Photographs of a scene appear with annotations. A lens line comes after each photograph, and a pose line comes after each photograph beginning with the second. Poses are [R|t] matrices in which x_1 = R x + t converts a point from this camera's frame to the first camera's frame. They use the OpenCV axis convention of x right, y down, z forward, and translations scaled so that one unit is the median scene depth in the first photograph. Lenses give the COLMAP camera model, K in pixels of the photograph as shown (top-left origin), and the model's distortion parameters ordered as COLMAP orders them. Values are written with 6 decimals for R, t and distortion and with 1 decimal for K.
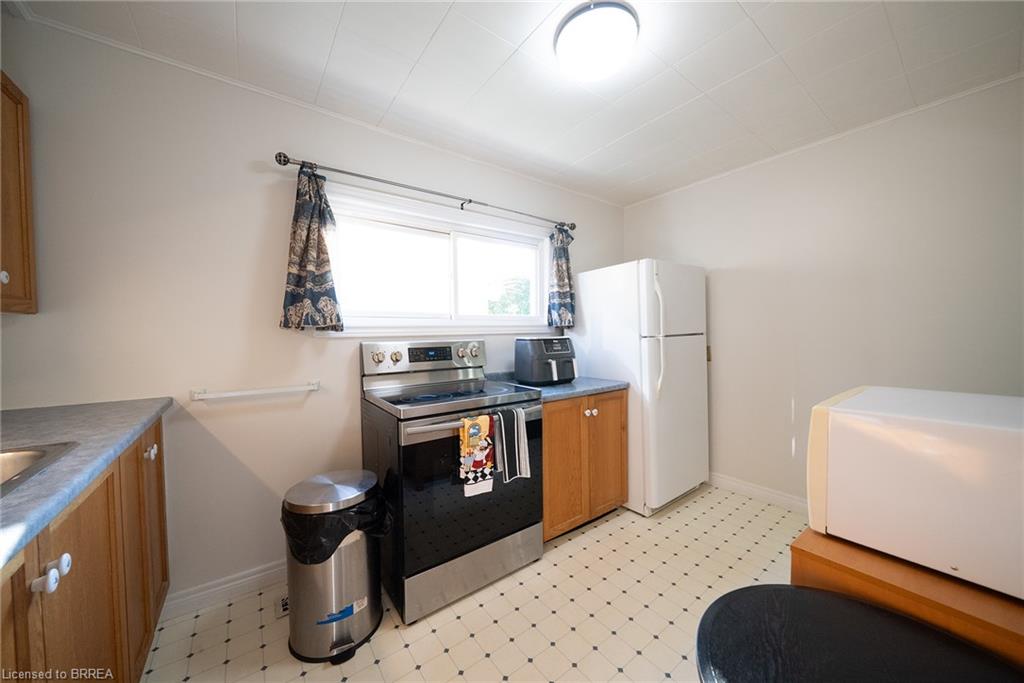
lens RADIAL K [[352.0, 0, 508.4], [0, 352.0, 344.0], [0, 0, 1]] dist [-0.007652, 0.000269]
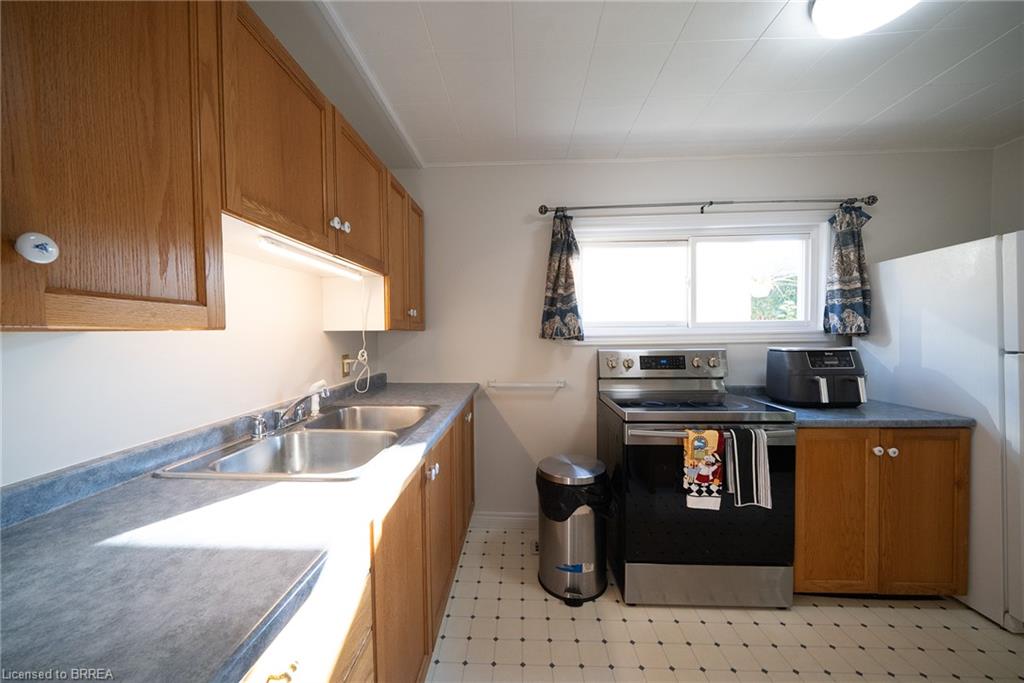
lens RADIAL K [[352.0, 0, 510.7], [0, 352.0, 344.4], [0, 0, 1]] dist [-0.007652, 0.000269]
pose [[0.781425, 0.020713, -0.623656, 0.091186], [-0.020376, 0.999763, 0.007673, -0.028942], [0.623667, 0.006712, 0.781662, -0.103086]]
